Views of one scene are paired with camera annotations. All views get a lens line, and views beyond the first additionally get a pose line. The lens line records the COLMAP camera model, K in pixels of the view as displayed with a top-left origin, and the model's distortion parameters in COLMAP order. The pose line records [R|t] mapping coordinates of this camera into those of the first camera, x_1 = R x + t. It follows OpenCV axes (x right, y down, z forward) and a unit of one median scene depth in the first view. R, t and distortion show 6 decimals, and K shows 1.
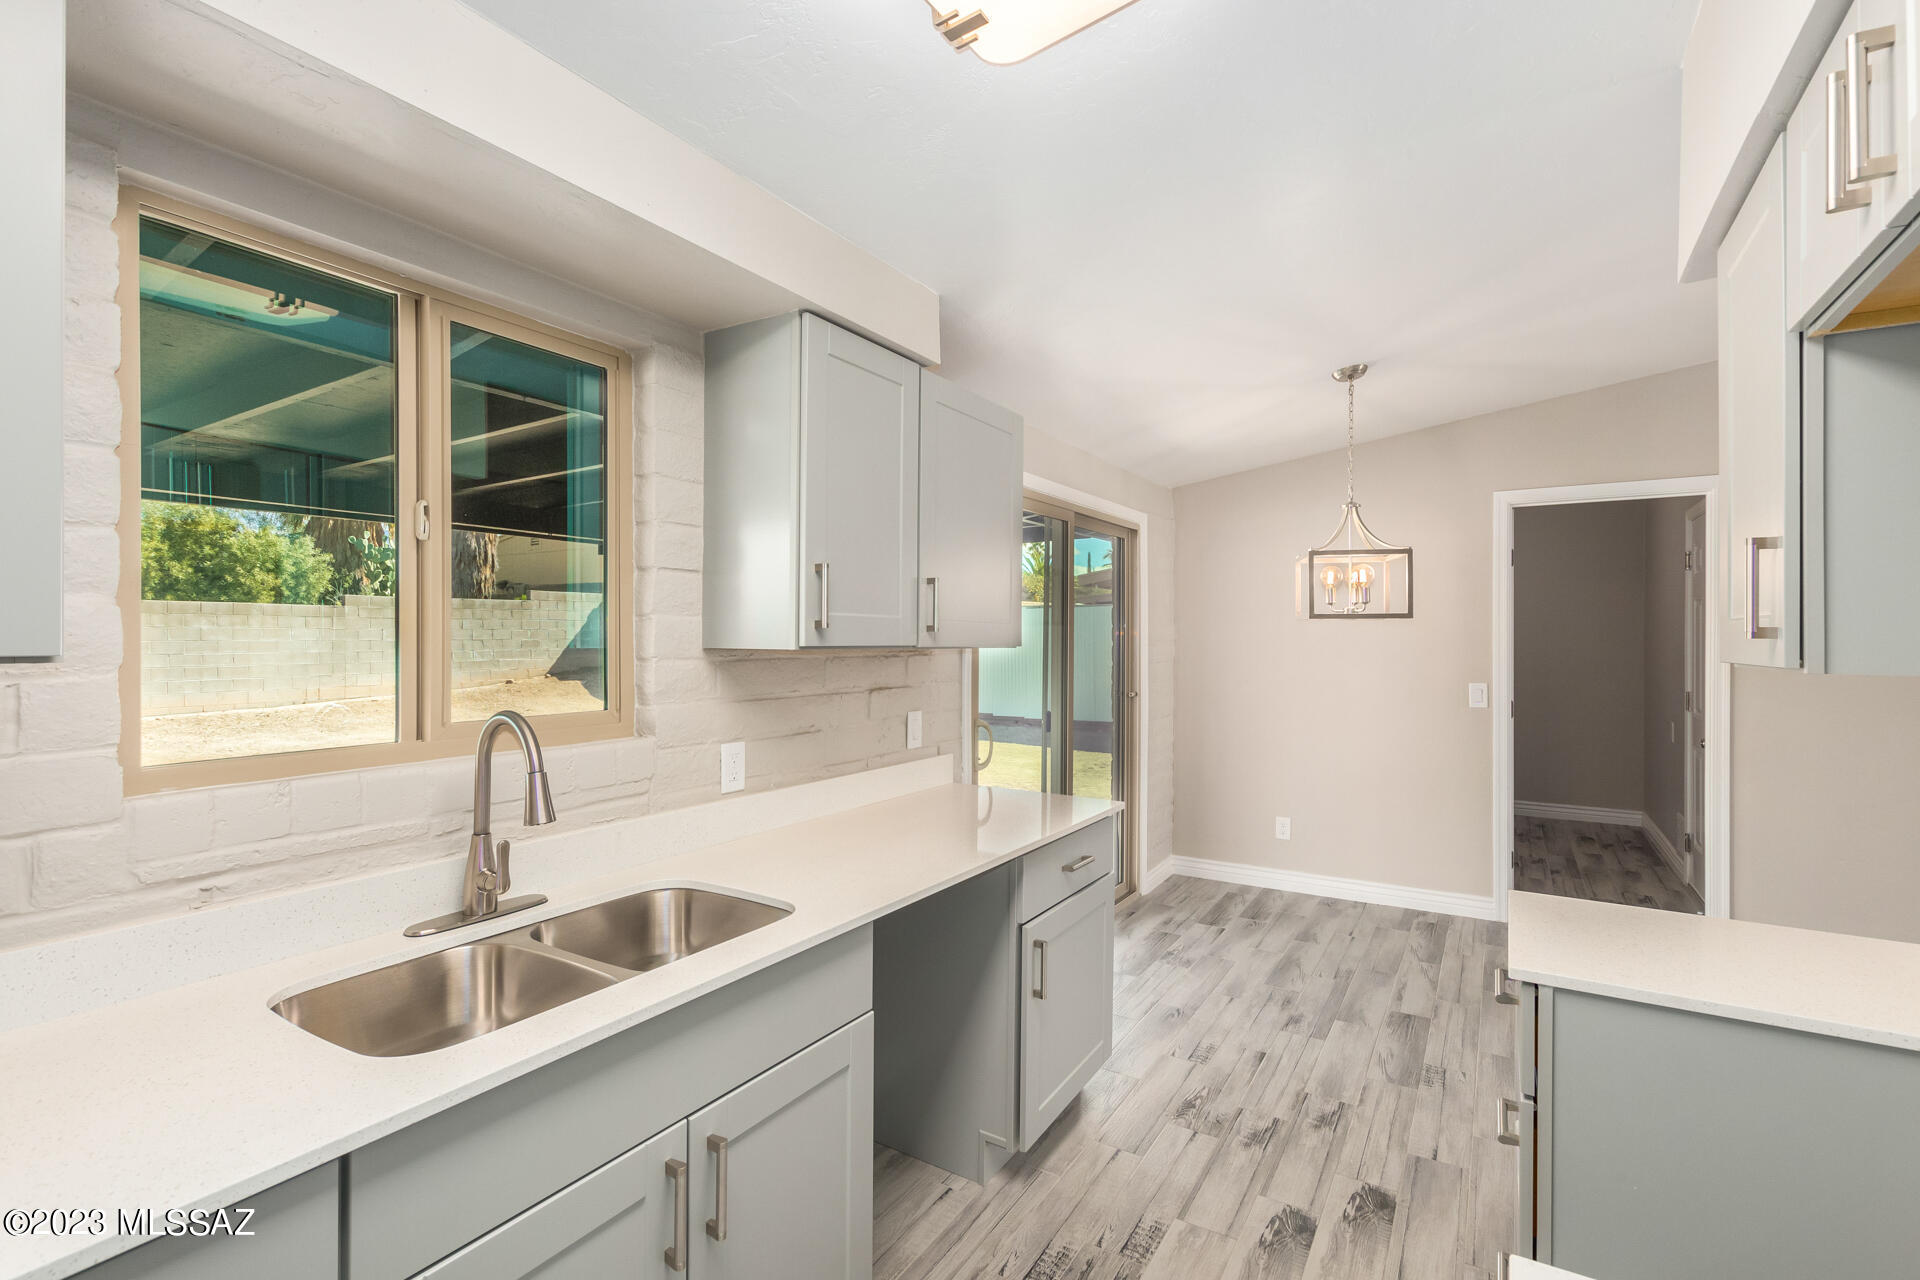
lens RADIAL K [[884.0, 0, 918.2], [0, 884.0, 625.7], [0, 0, 1]] dist [-0.000693, -0.000066]
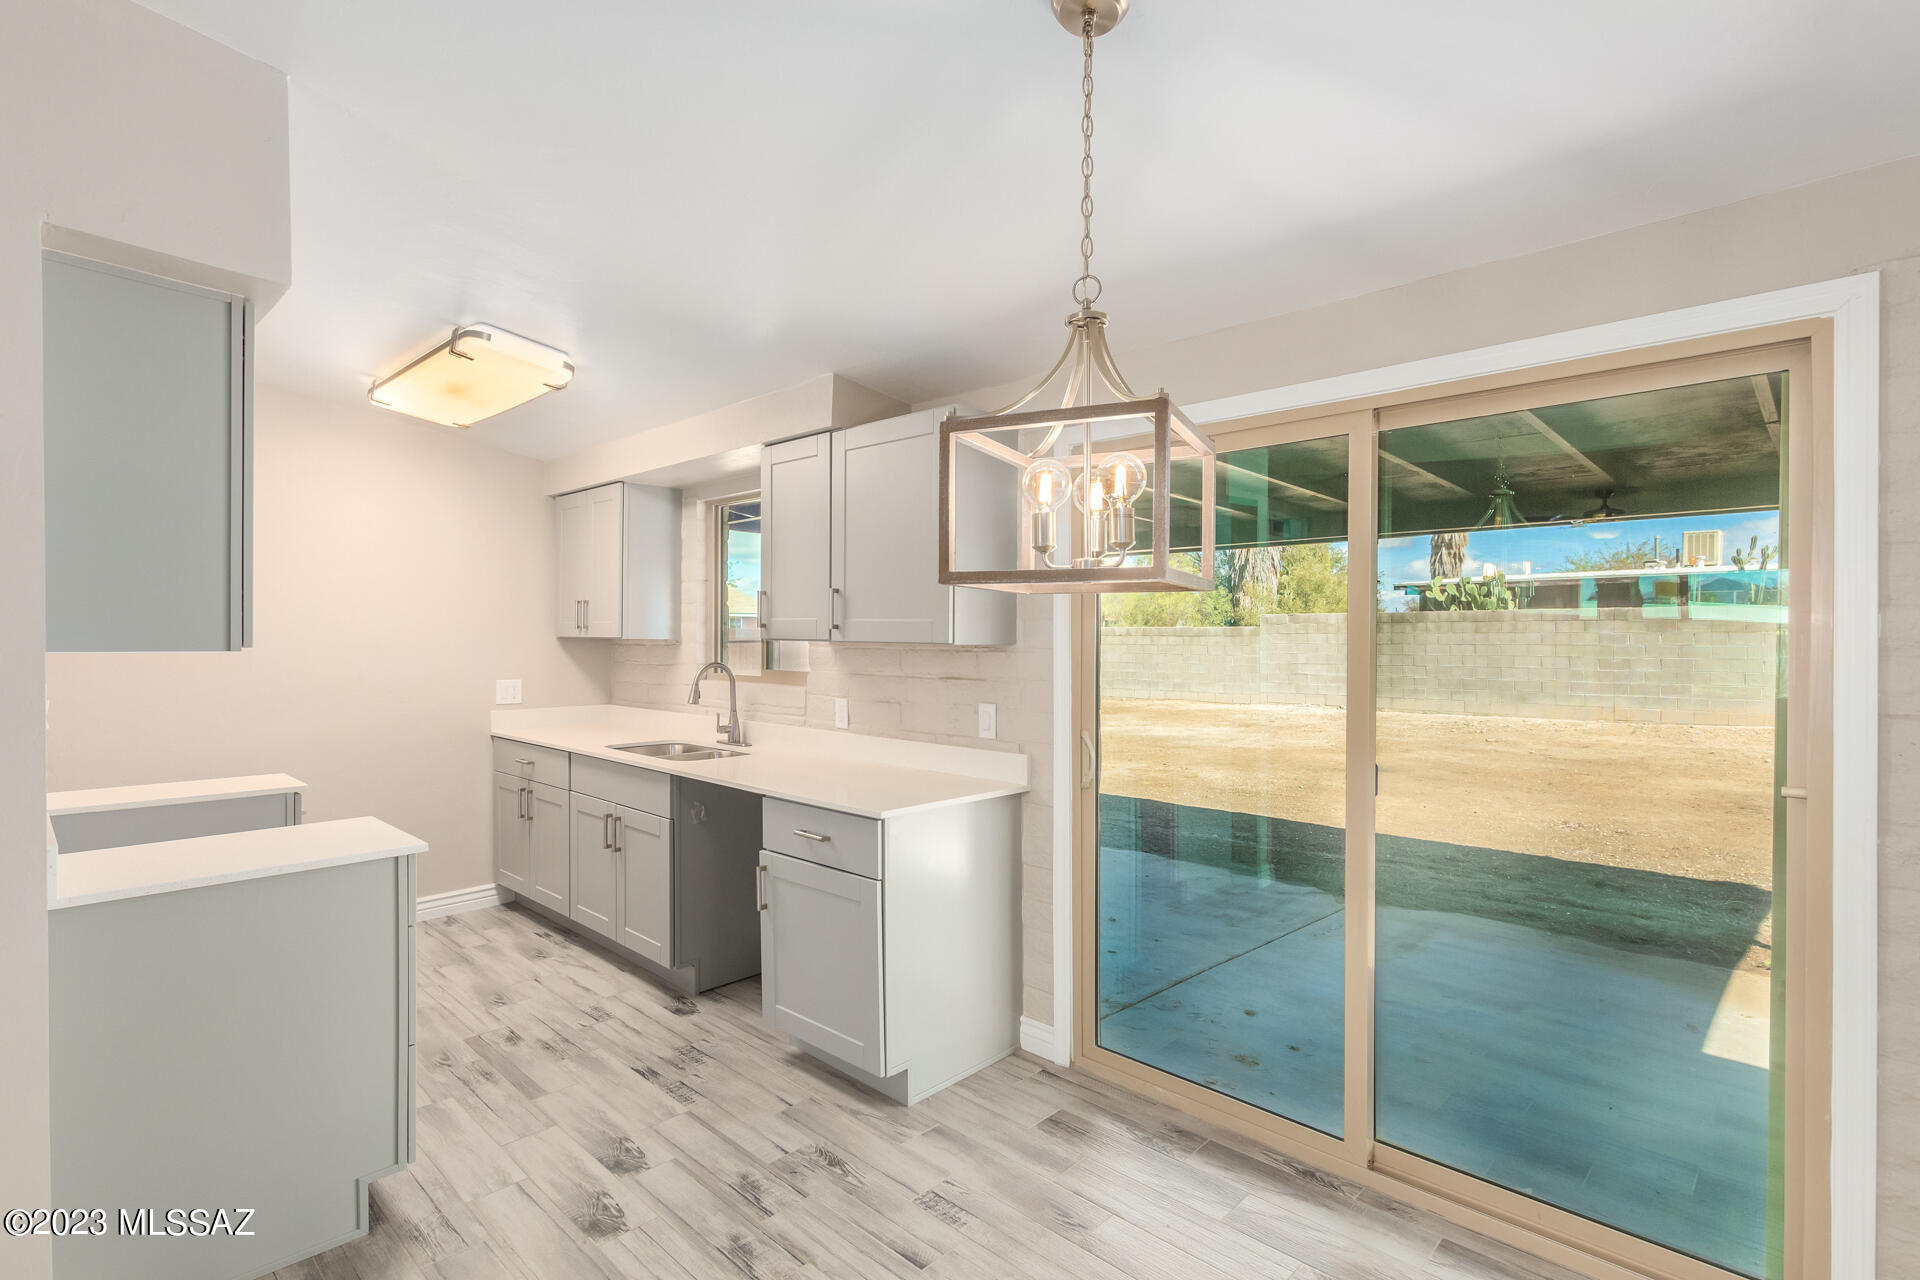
lens RADIAL K [[884.0, 0, 998.0], [0, 884.0, 636.9], [0, 0, 1]] dist [-0.000693, -0.000066]
pose [[-0.152297, -0.010820, -0.988276, 1.274901], [0.005337, 0.999916, -0.011770, 0.037664], [0.988320, -0.007067, -0.152227, 1.435109]]
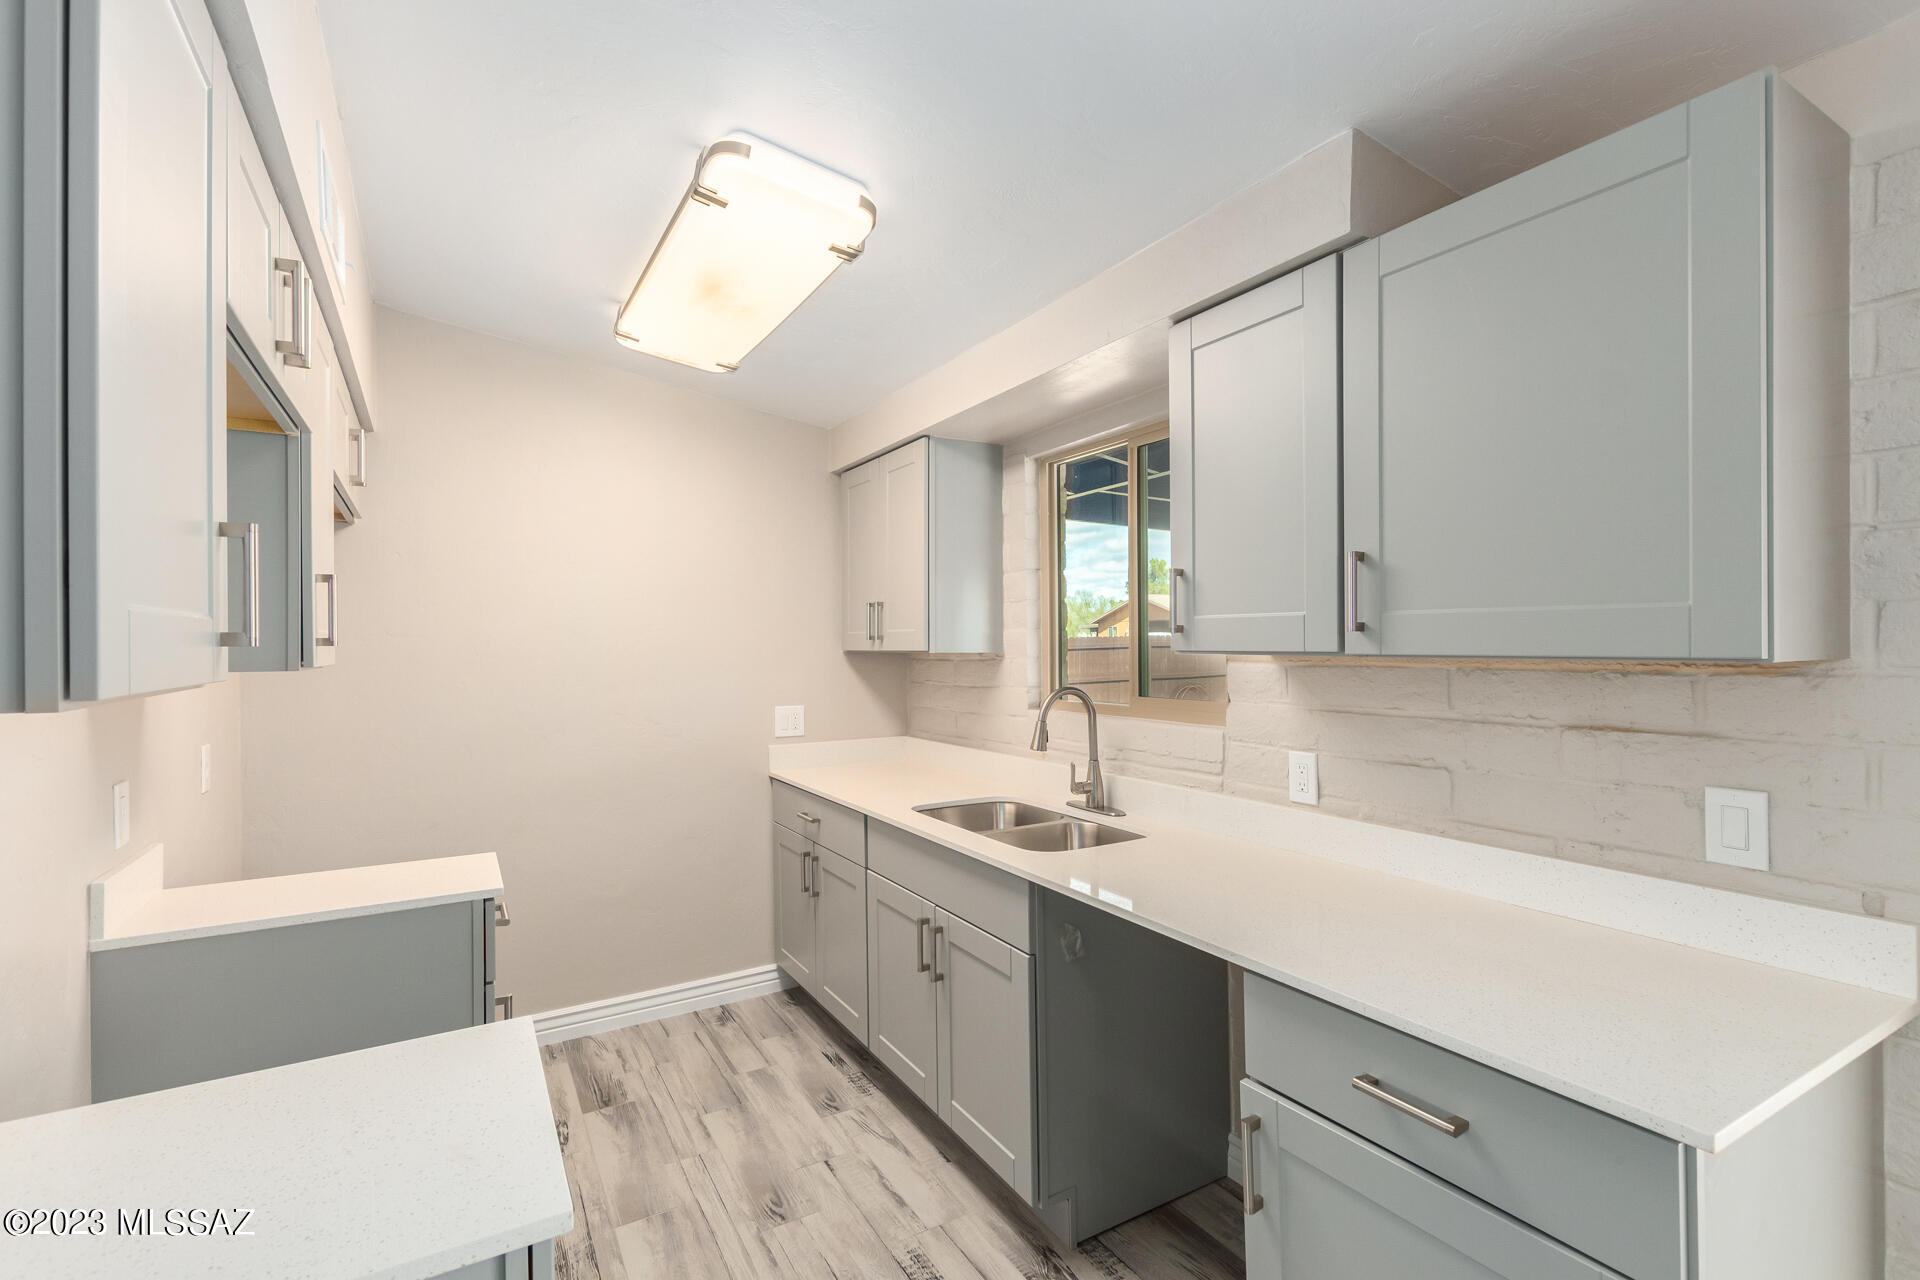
lens RADIAL K [[884.0, 0, 988.1], [0, 884.0, 649.0], [0, 0, 1]] dist [-0.000693, -0.000066]
pose [[-0.428003, -0.005727, -0.903759, 0.736550], [0.011452, 0.999865, -0.011760, 0.028031], [0.903705, -0.015384, -0.427880, 1.030081]]
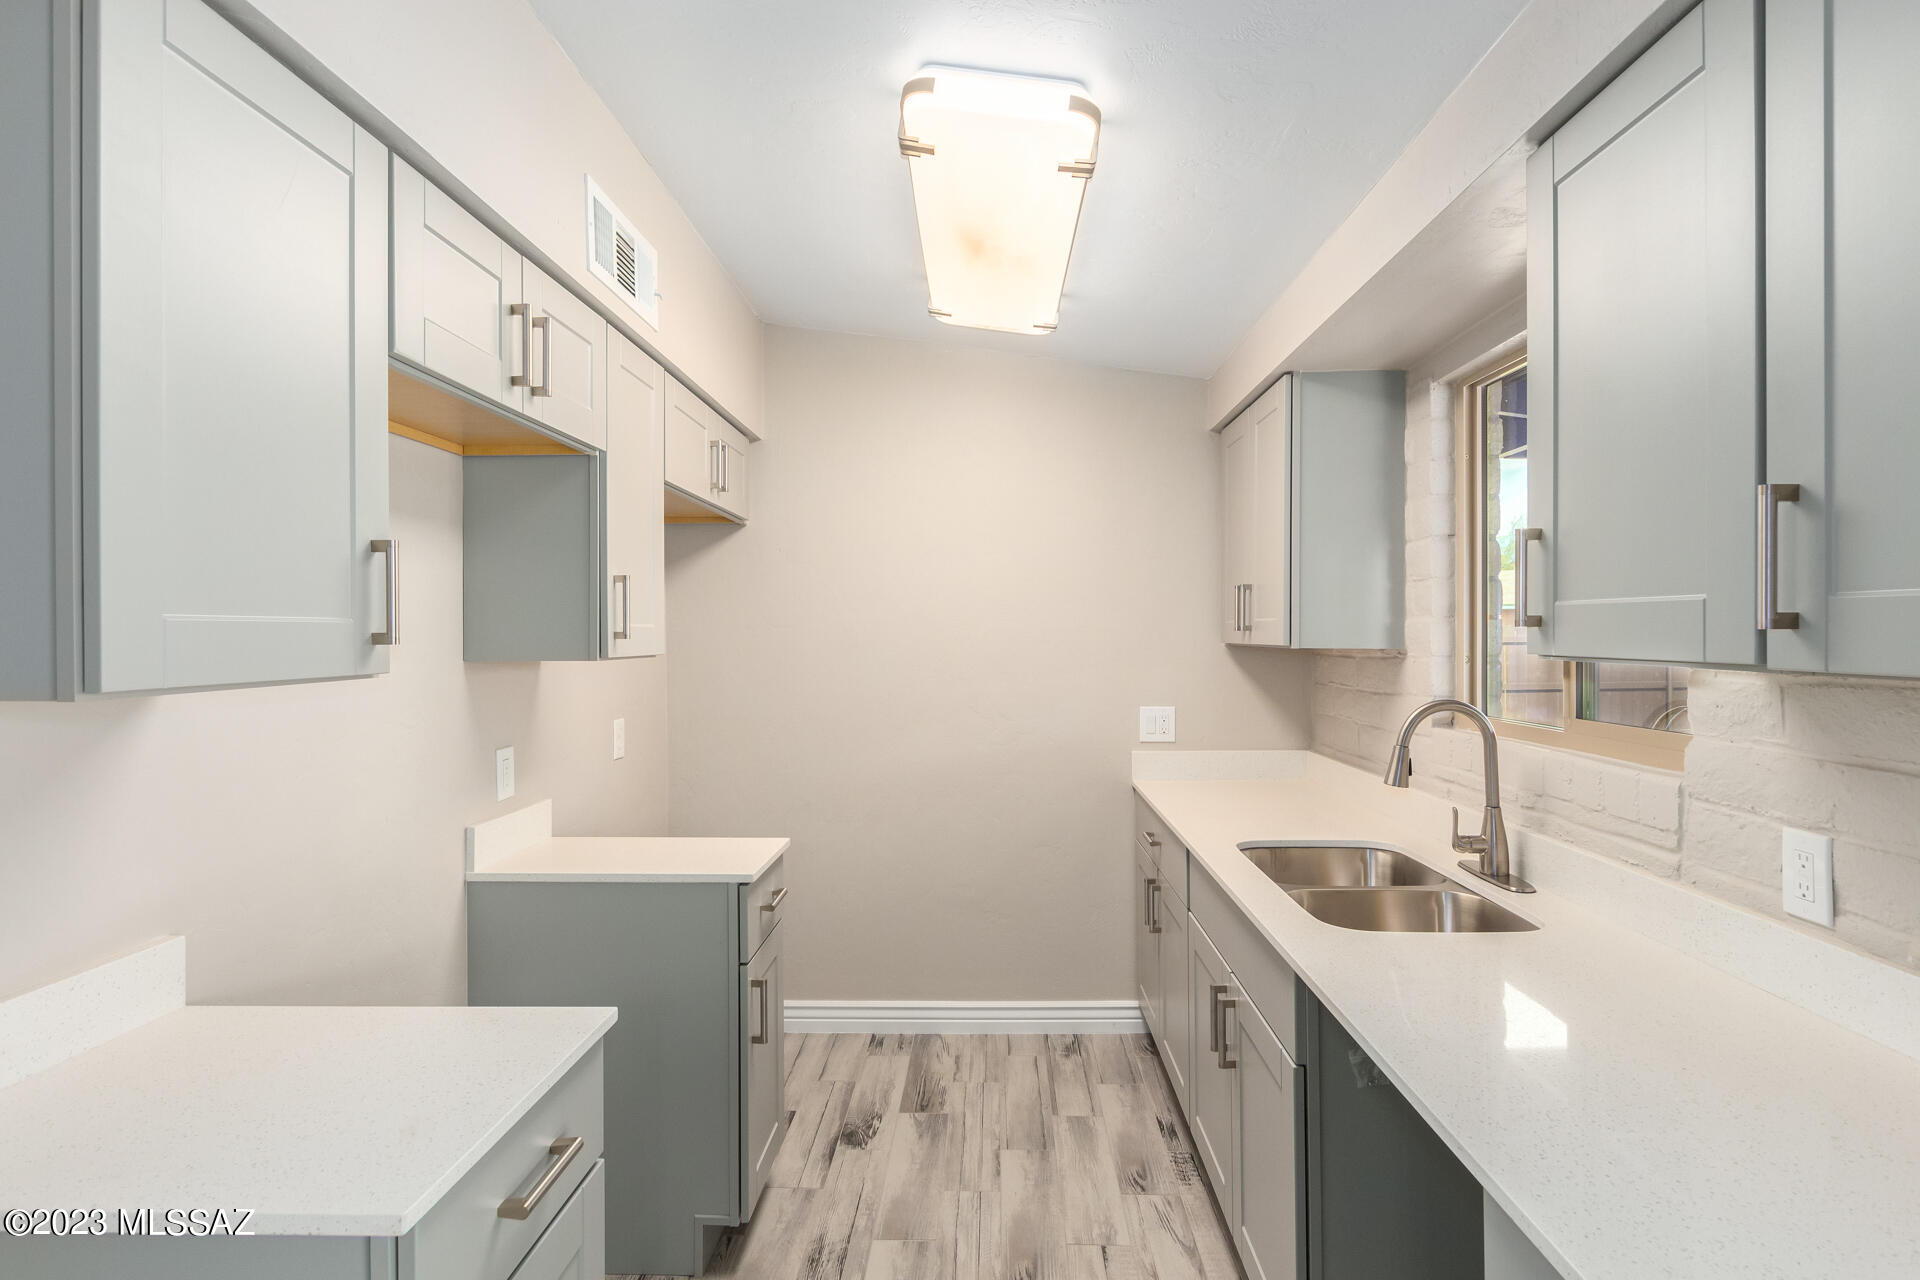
lens RADIAL K [[984.0, 0, 953.7], [0, 984.0, 642.3], [0, 0, 1]] dist [0.001274, -0.000376]
pose [[-0.855138, -0.005648, -0.518369, 0.522199], [-0.002184, 0.999971, -0.007293, 0.019663], [0.518395, -0.005104, -0.855126, 1.167134]]
